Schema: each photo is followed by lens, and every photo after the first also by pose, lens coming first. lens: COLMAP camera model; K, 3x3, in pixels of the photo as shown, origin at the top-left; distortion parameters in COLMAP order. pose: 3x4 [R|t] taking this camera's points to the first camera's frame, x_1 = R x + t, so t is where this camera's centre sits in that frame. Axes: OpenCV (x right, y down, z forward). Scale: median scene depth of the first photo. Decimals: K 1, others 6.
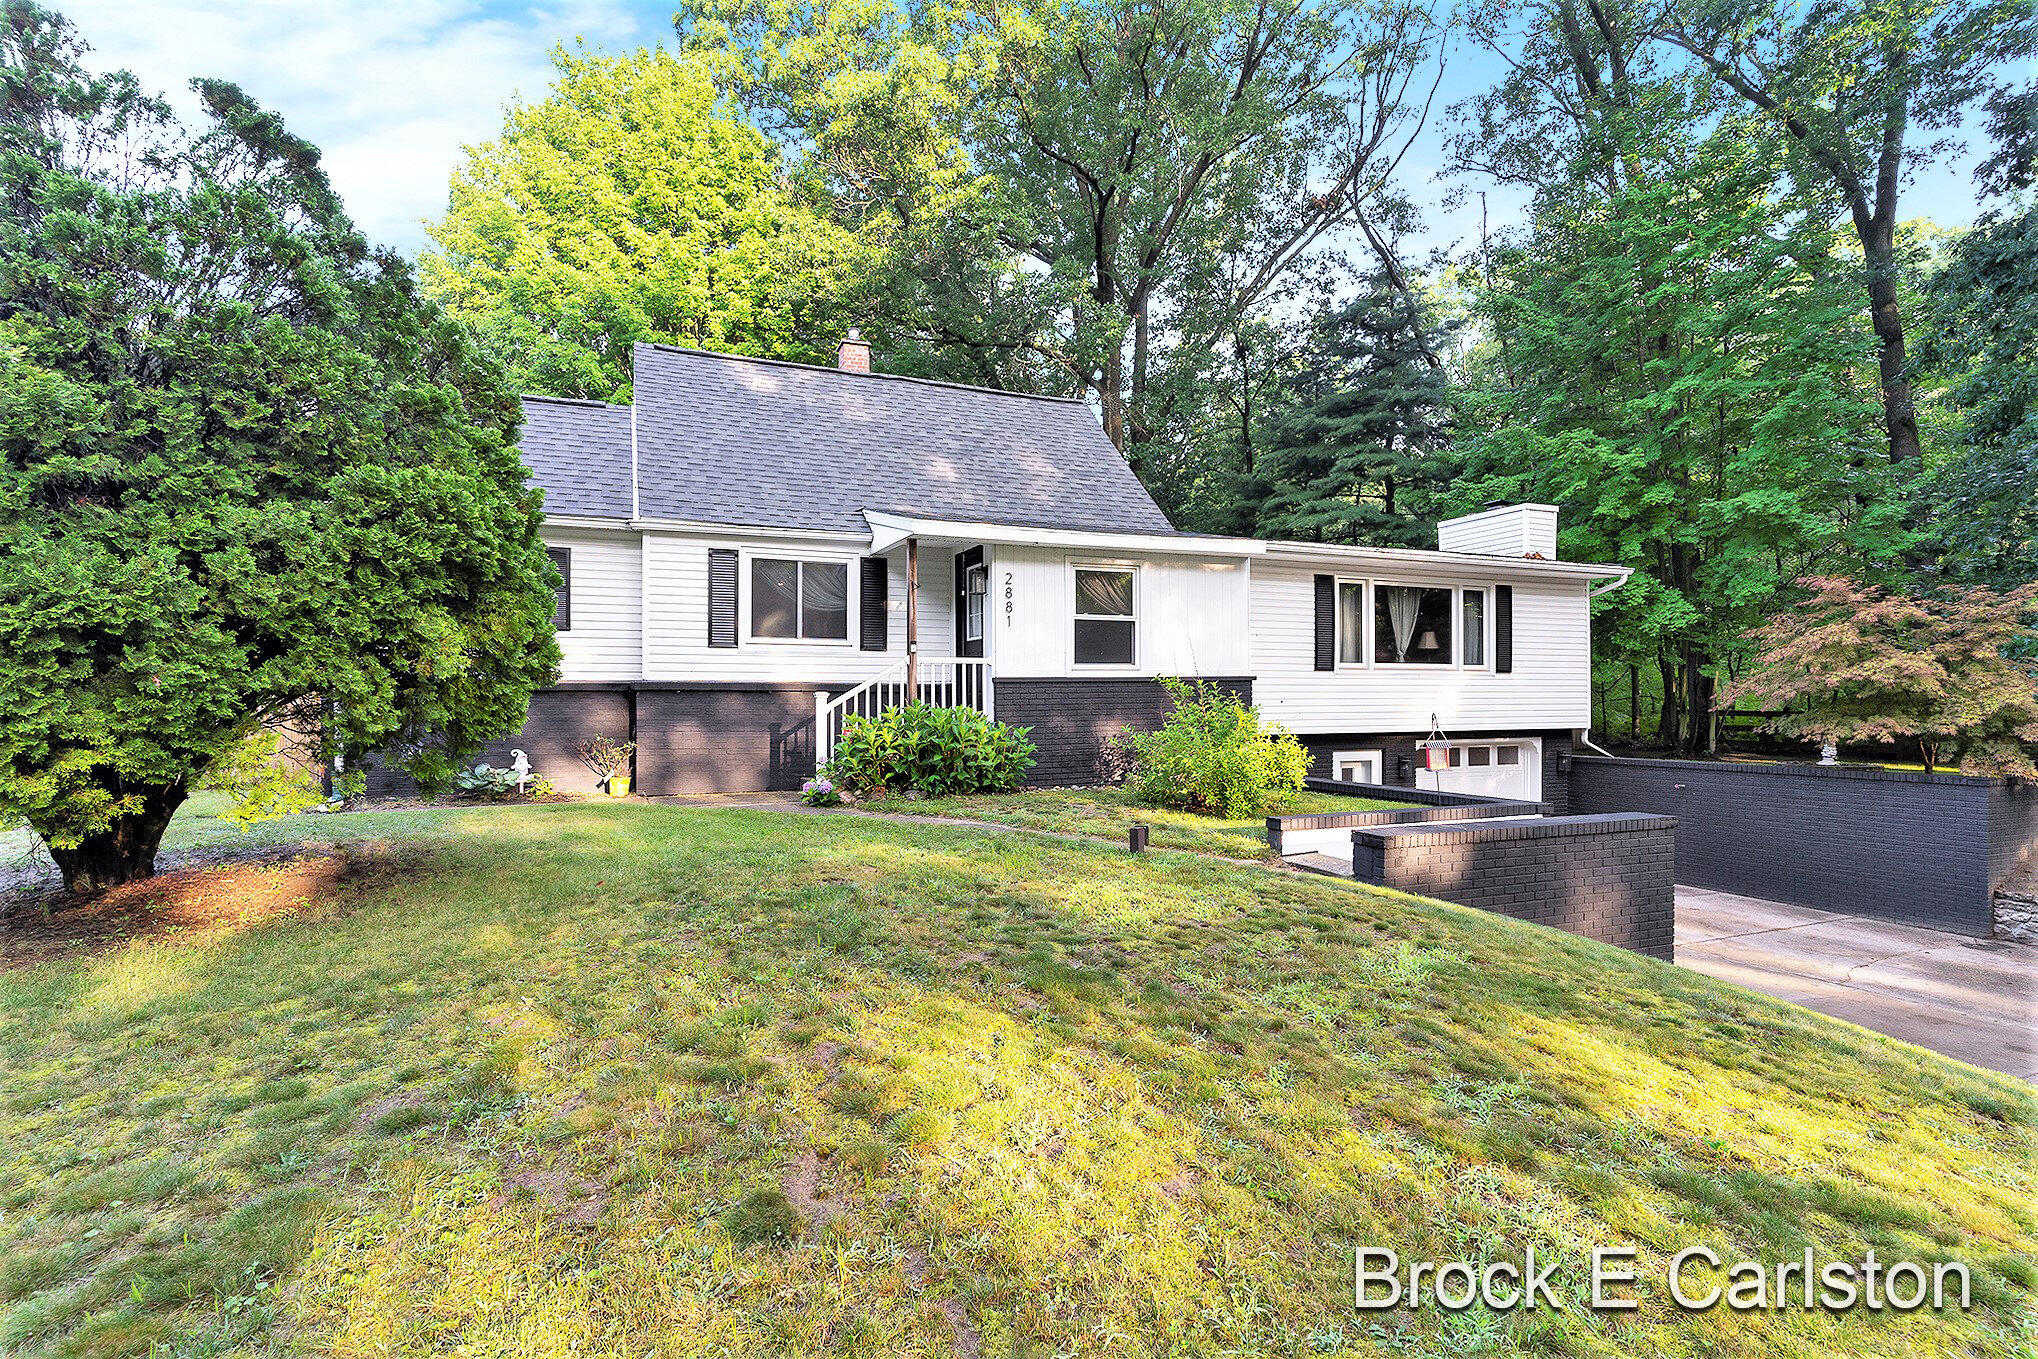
lens RADIAL K [[970.1, 0, 1022.9], [0, 970.1, 695.1], [0, 0, 1]] dist [-0.001968, -0.001308]
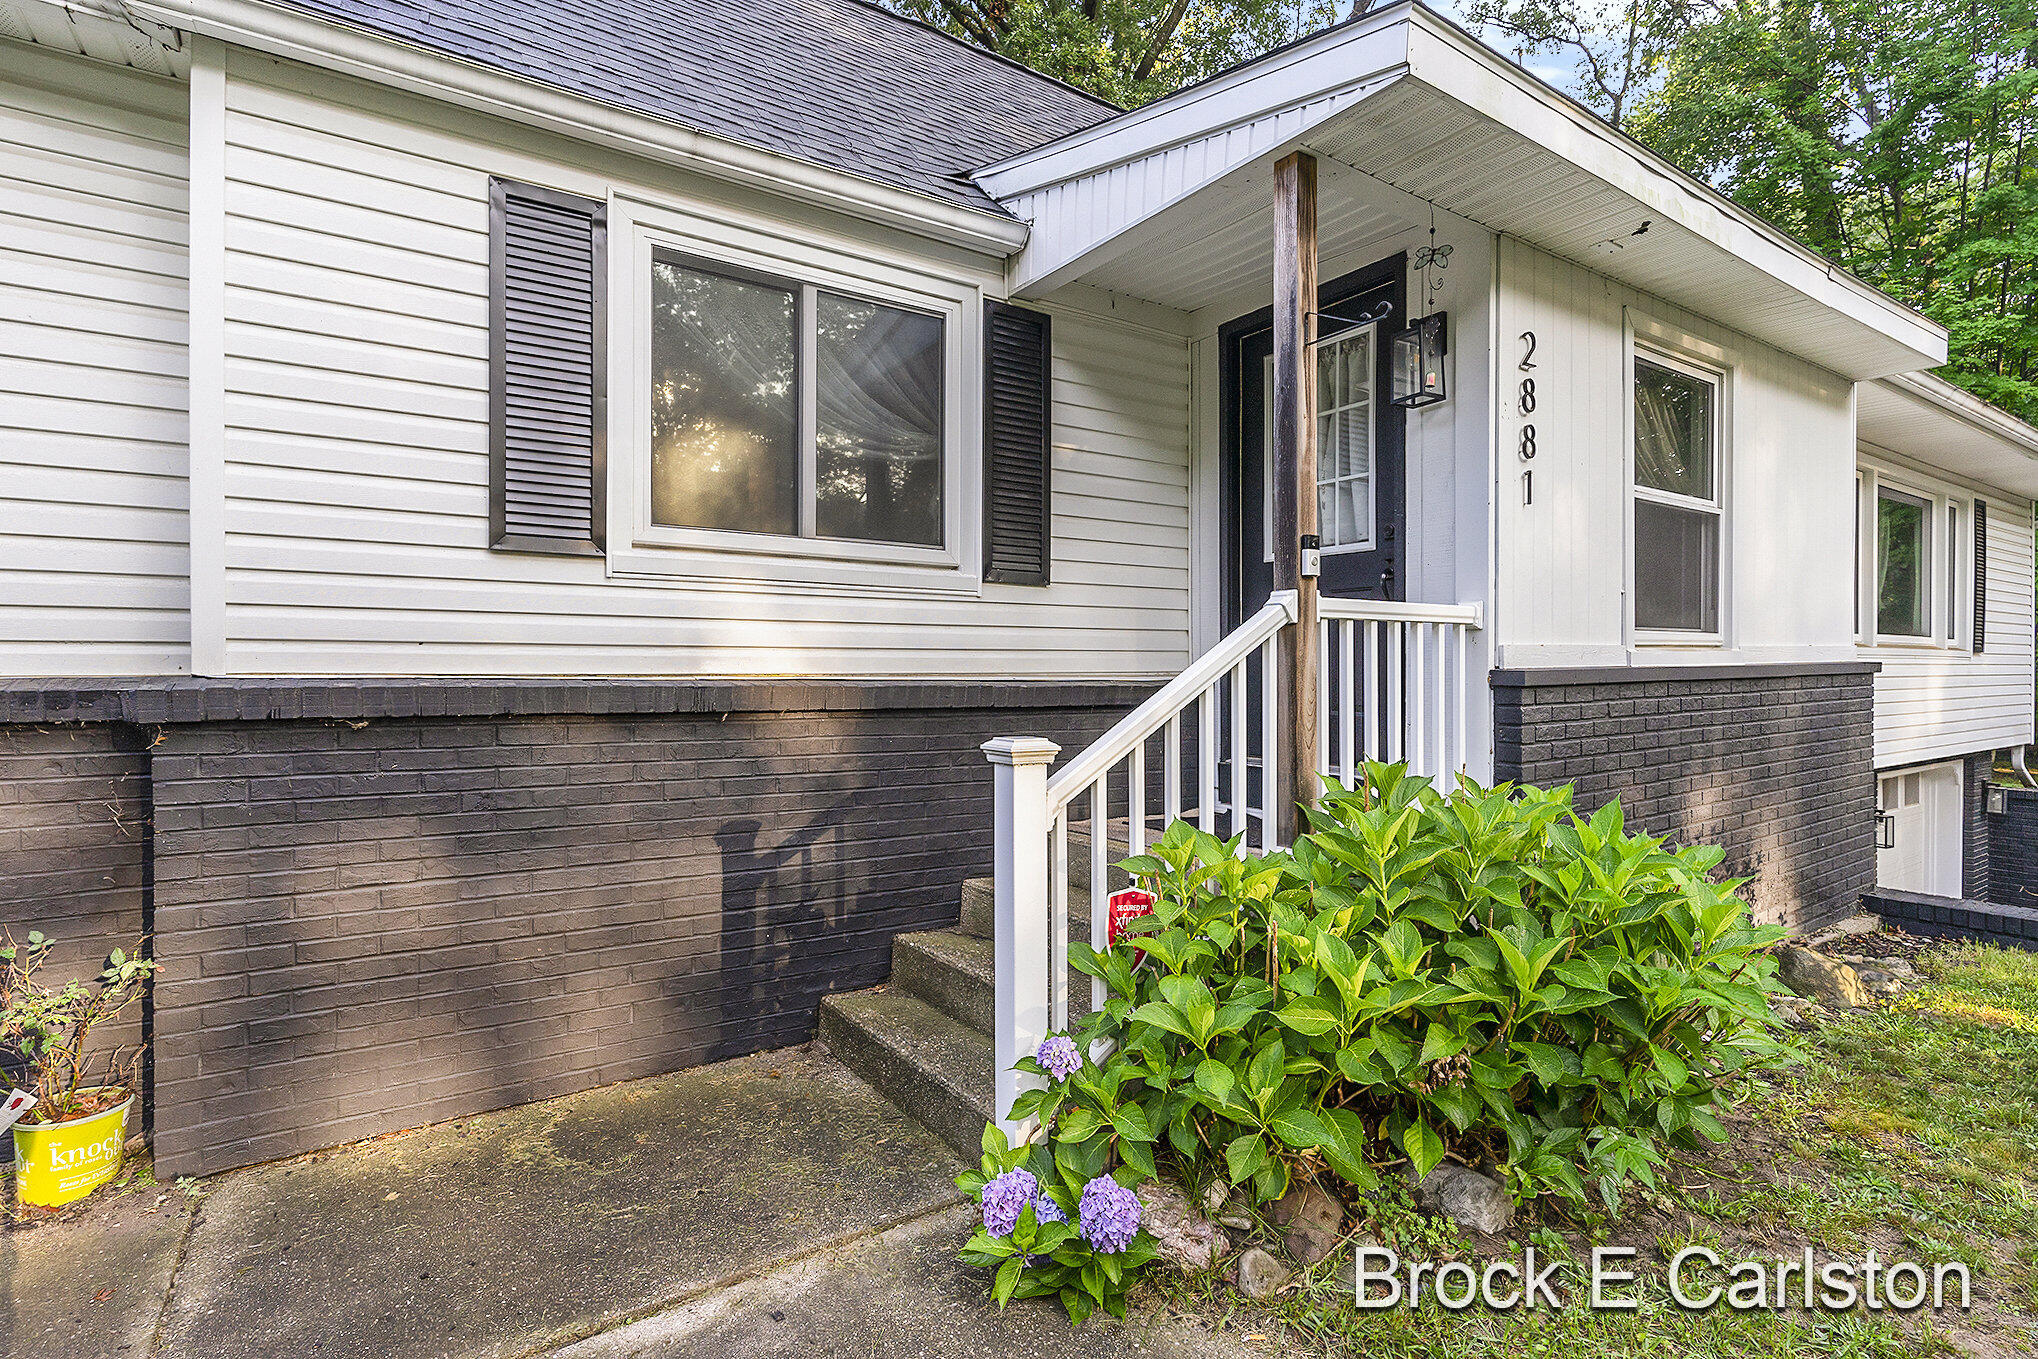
lens RADIAL K [[970.1, 0, 1018.2], [0, 970.1, 681.5], [0, 0, 1]] dist [-0.001968, -0.001308]
pose [[0.983356, -0.001268, 0.181684, -0.215107], [-0.000841, 0.999933, 0.011532, -0.015542], [-0.181687, -0.011493, 0.983289, 0.666776]]
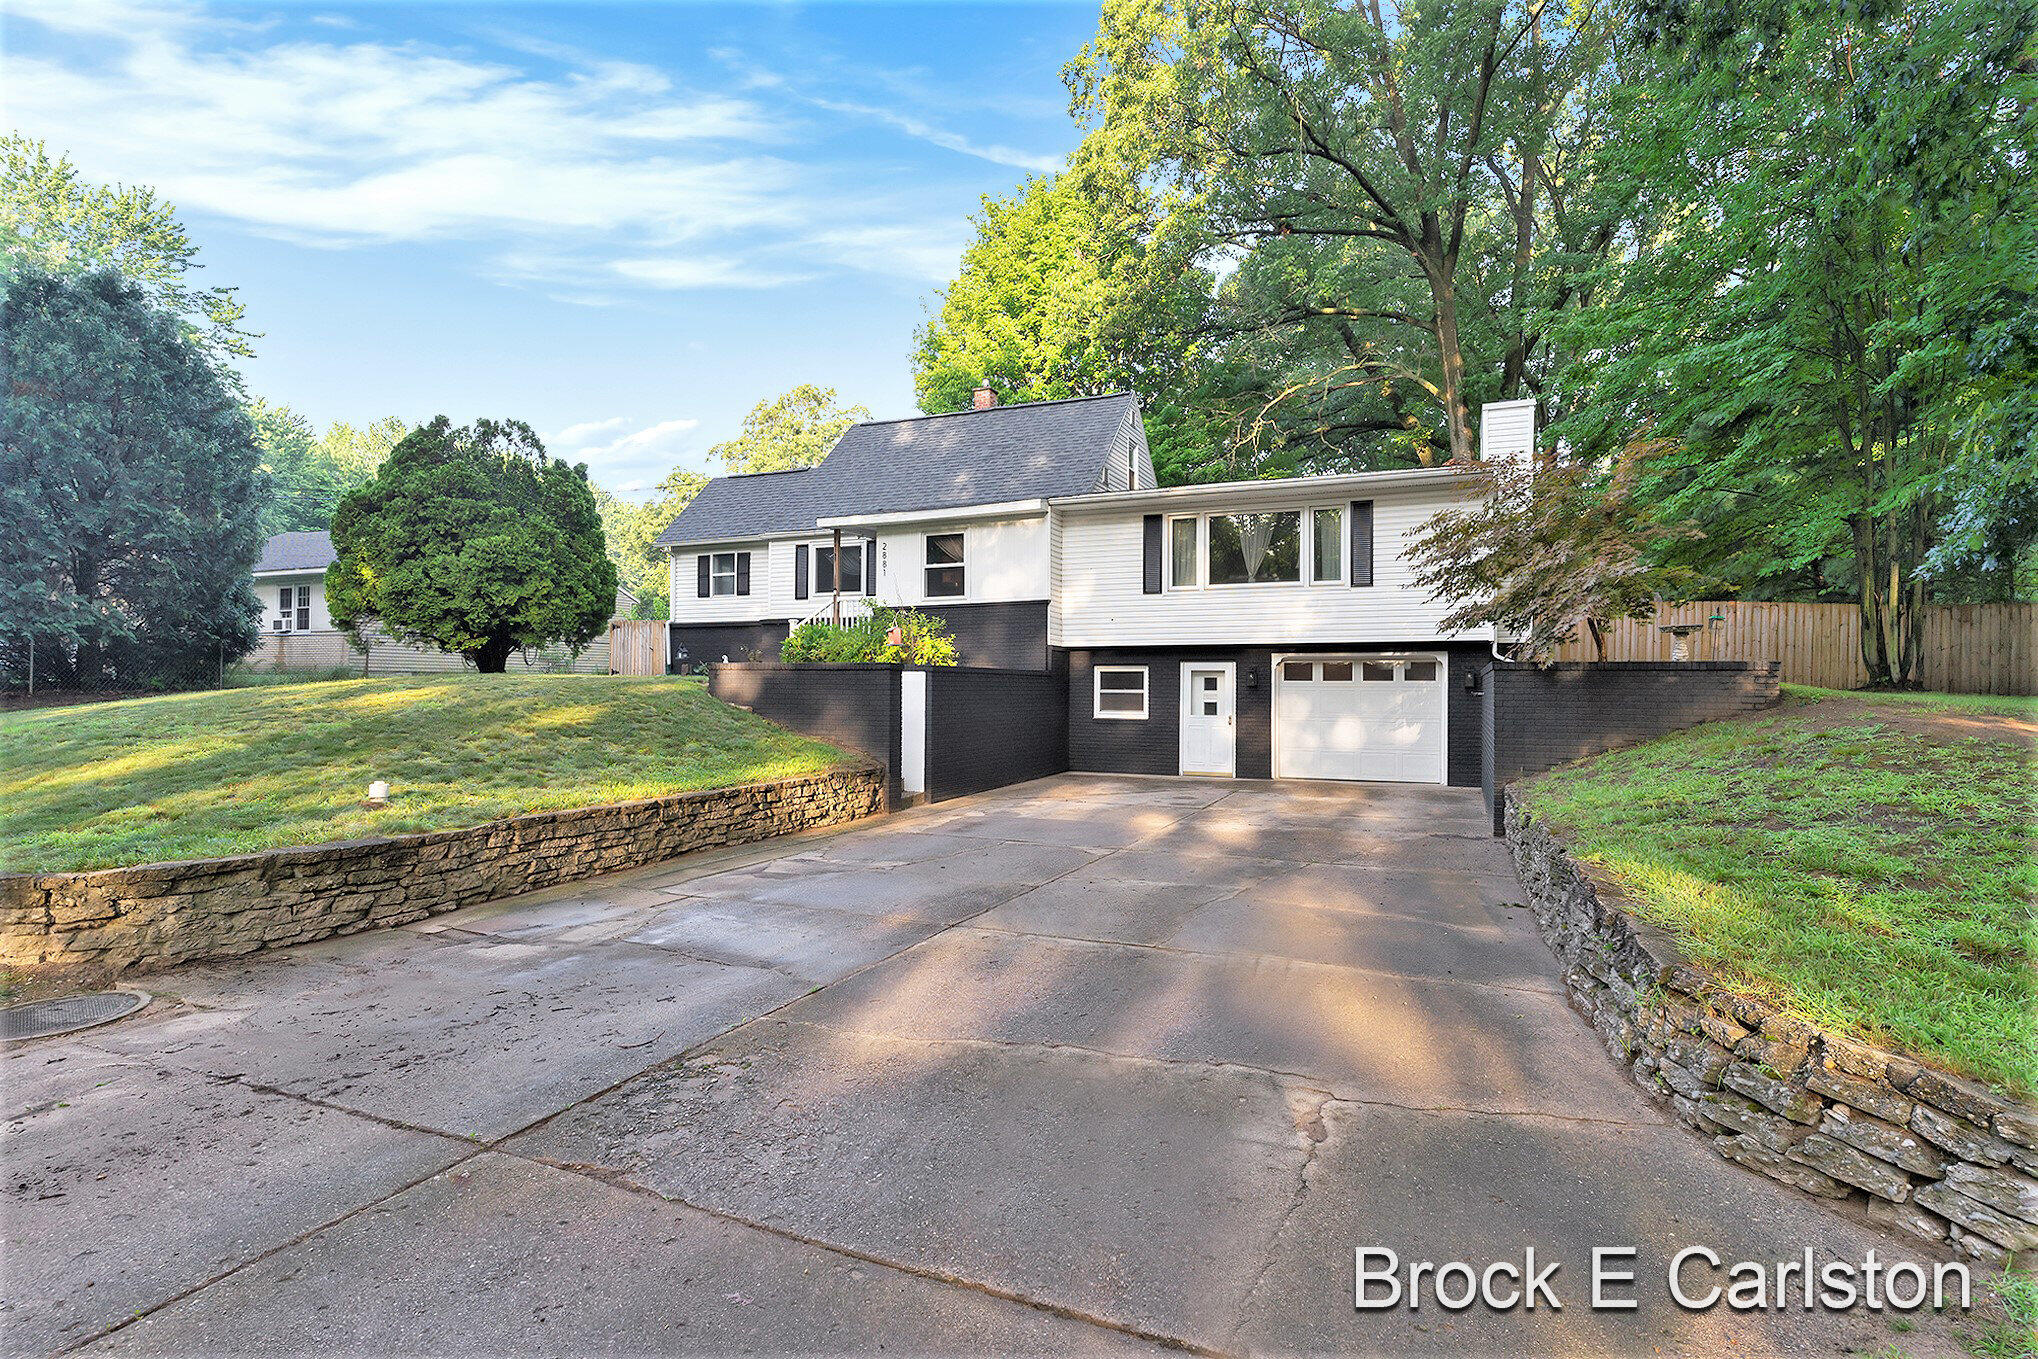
lens RADIAL K [[970.1, 0, 998.2], [0, 970.1, 678.3], [0, 0, 1]] dist [-0.001968, -0.001308]
pose [[0.679120, 0.003531, -0.734019, 1.200120], [-0.002754, 0.999994, 0.002262, 0.088033], [0.734022, 0.000485, 0.679125, 0.039273]]
